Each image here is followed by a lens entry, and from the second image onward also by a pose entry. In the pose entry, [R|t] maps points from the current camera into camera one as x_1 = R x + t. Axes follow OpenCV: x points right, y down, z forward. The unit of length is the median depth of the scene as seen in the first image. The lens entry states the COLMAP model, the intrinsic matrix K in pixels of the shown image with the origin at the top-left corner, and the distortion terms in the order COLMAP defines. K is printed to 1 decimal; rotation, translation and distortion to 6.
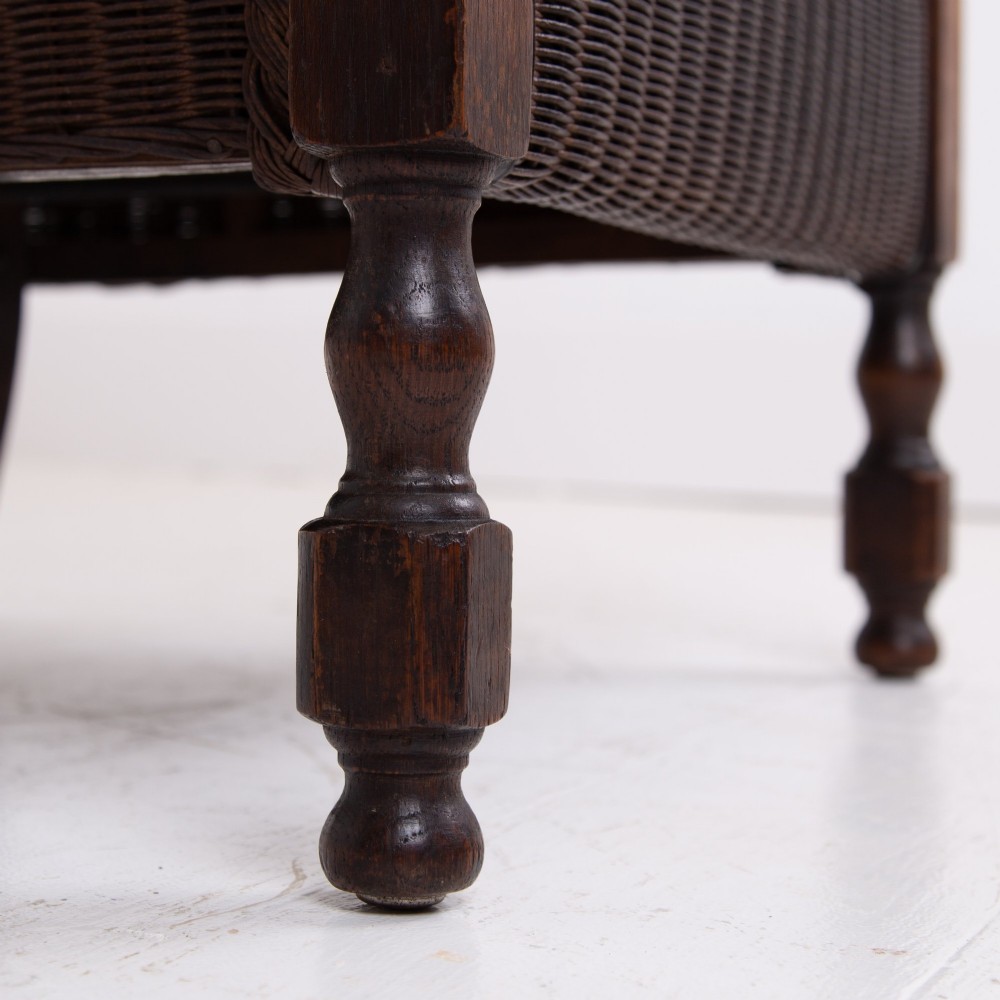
lens RADIAL K [[1789.3, 0, 500.8], [0, 1789.3, 499.4], [0, 0, 1]] dist [-0.014851, 0.000000]
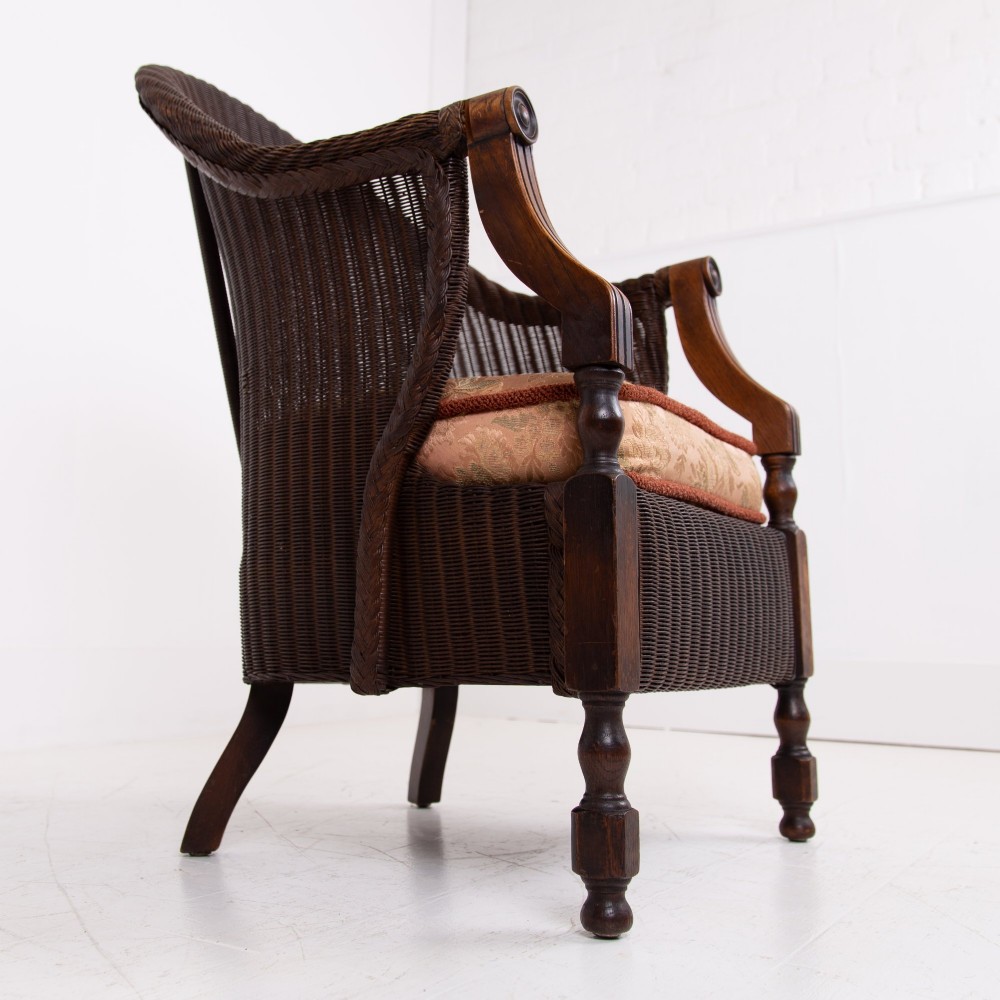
lens RADIAL K [[1018.6, 0, 498.5], [0, 1018.6, 500.7], [0, 0, 1]] dist [0.015523, 0.000000]
pose [[0.988592, -0.036980, -0.146005, 0.044919], [0.014214, 0.987970, -0.153993, -0.249836], [0.149944, 0.150161, 0.977225, -0.875328]]
